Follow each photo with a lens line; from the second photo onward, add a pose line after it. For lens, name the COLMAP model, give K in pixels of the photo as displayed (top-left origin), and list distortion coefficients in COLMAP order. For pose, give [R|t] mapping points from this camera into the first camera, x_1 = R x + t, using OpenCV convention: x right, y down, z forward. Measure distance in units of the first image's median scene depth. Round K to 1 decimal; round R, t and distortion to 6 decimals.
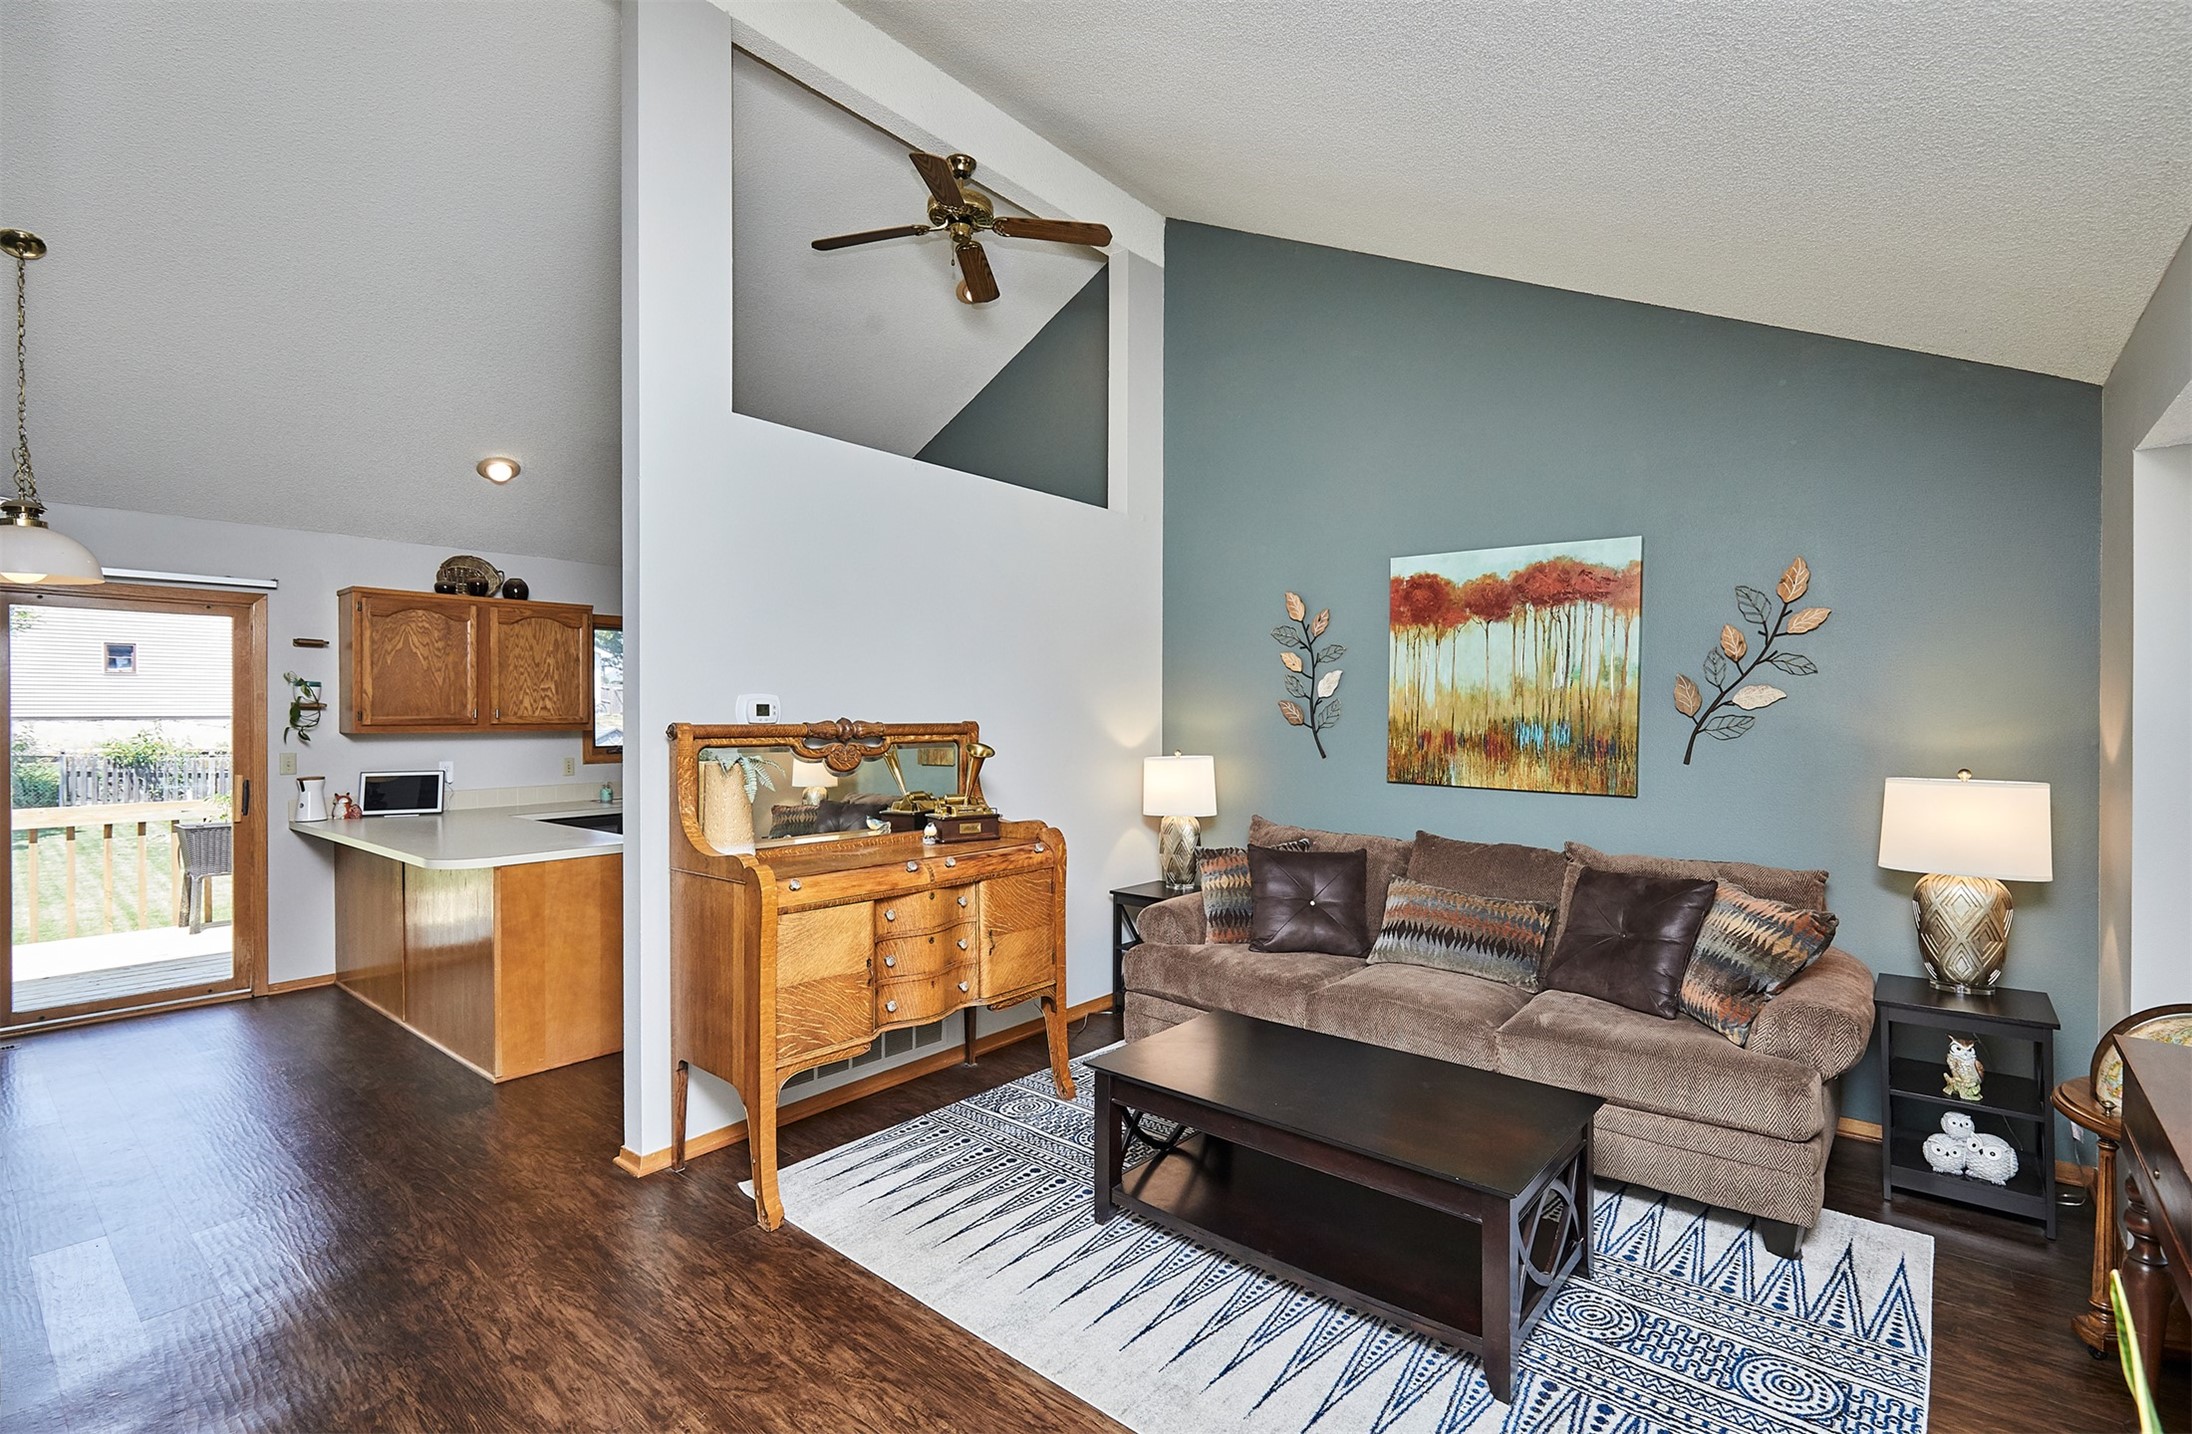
lens RADIAL K [[991.0, 0, 1091.6], [0, 991.0, 719.4], [0, 0, 1]] dist [-0.000449, -0.000017]
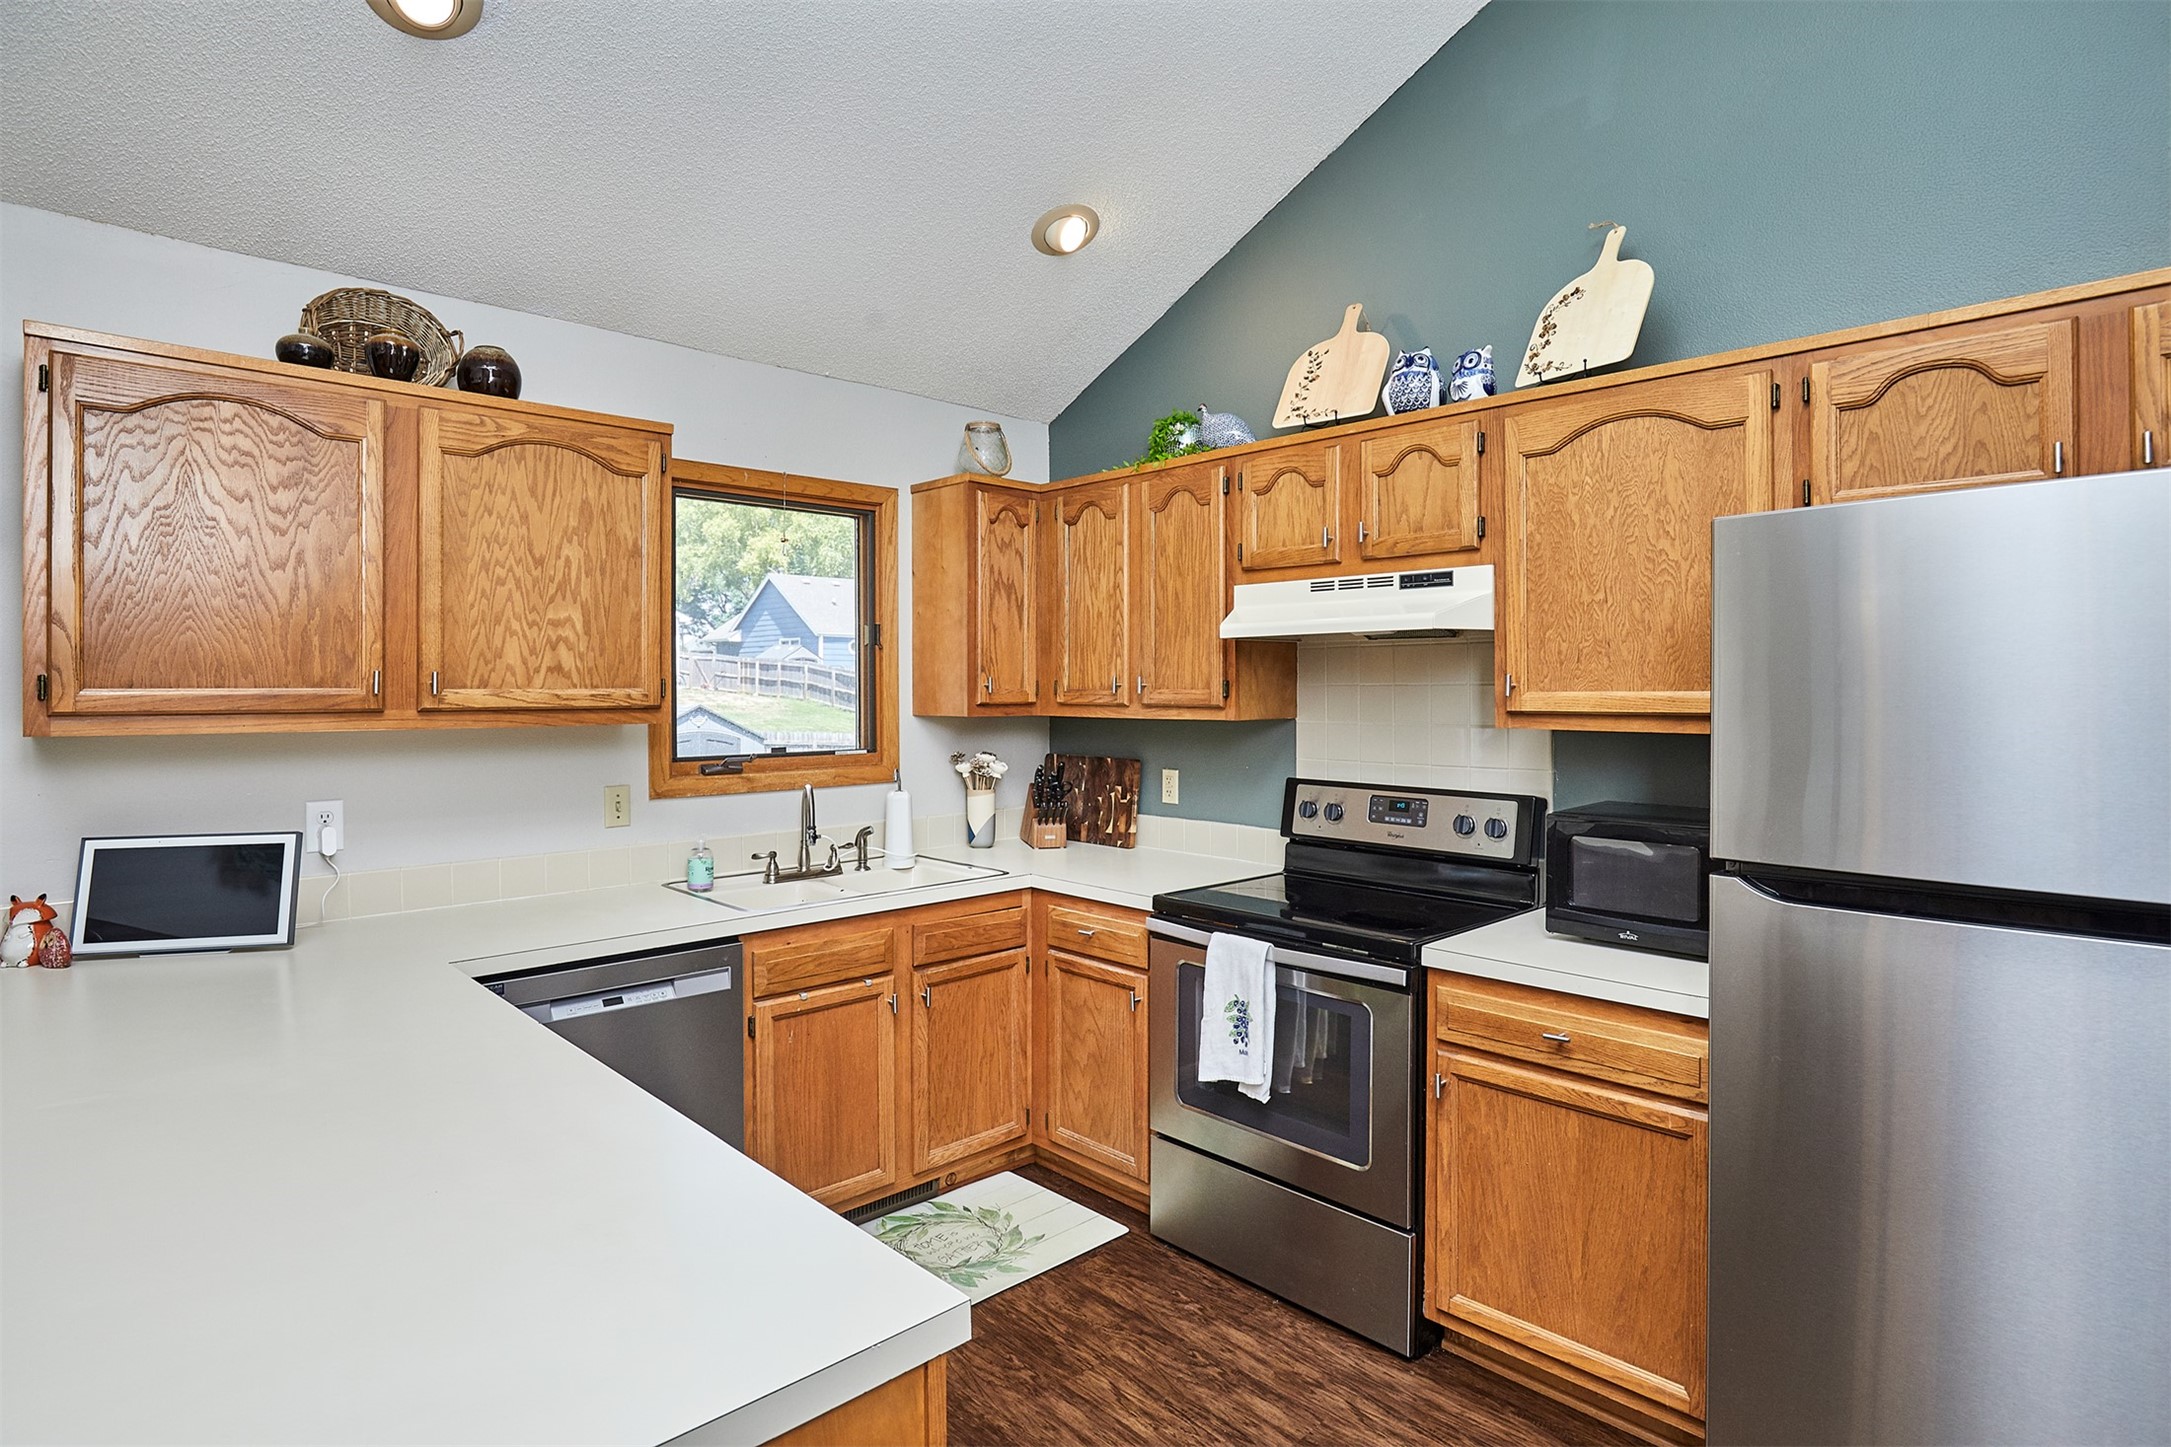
lens RADIAL K [[1109.0, 0, 1076.2], [0, 1109.0, 698.1], [0, 0, 1]] dist [-0.017557, 0.005232]
pose [[0.993235, 0.006600, -0.115936, -0.311749], [-0.005989, 0.999966, 0.005617, -0.003713], [0.115969, -0.004885, 0.993241, 0.621515]]
